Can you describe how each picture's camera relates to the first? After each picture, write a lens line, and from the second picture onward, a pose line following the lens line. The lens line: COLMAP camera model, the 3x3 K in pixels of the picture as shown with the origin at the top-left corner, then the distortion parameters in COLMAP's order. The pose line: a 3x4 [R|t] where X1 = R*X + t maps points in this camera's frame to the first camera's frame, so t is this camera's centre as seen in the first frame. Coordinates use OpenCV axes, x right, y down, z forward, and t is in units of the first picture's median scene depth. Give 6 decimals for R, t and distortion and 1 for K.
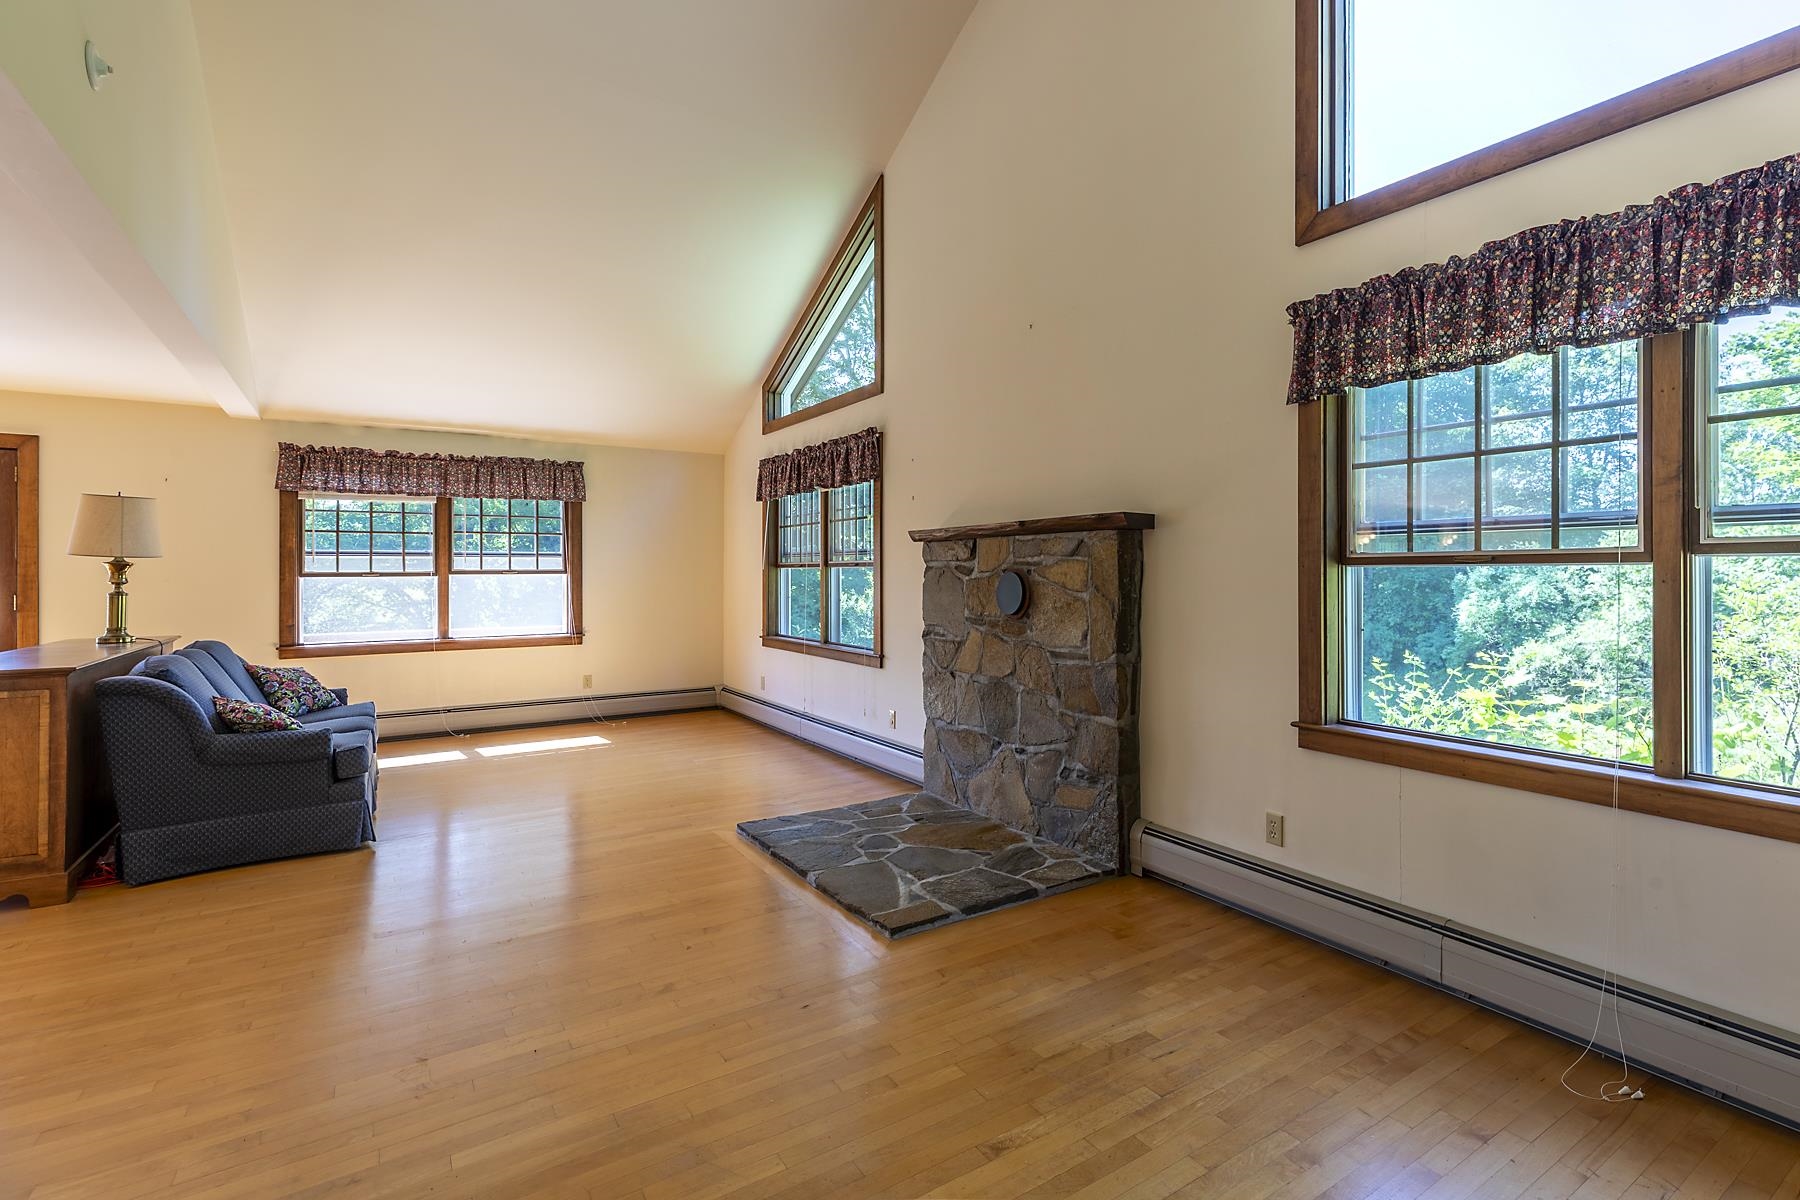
lens RADIAL K [[815.6, 0, 909.1], [0, 815.6, 571.3], [0, 0, 1]] dist [0.004833, 0.000858]
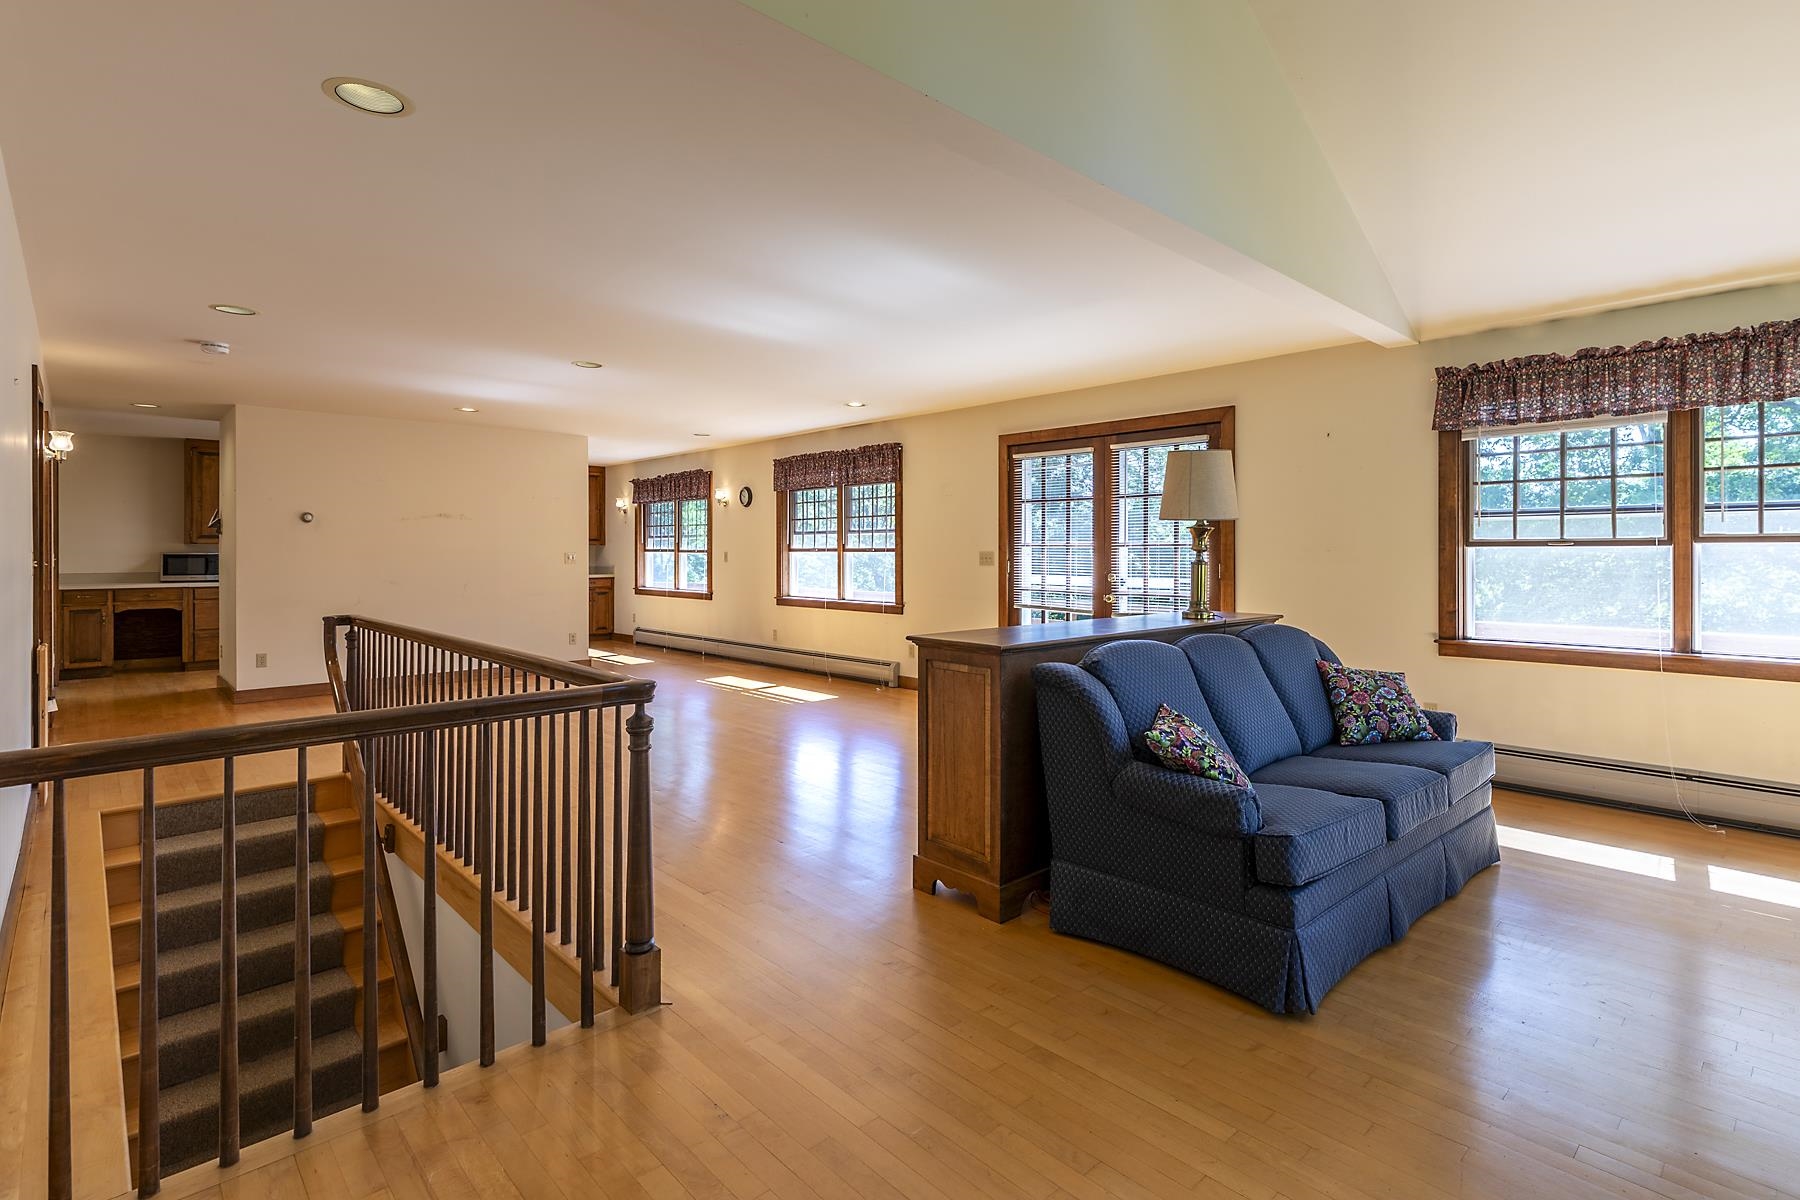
lens RADIAL K [[838.5, 0, 958.2], [0, 838.5, 547.6], [0, 0, 1]] dist [-0.001878, -0.000587]
pose [[0.196372, 0.010375, -0.980475, -0.086047], [0.000580, 0.999943, 0.010697, 0.000643], [0.980529, -0.002669, 0.196355, 0.393465]]
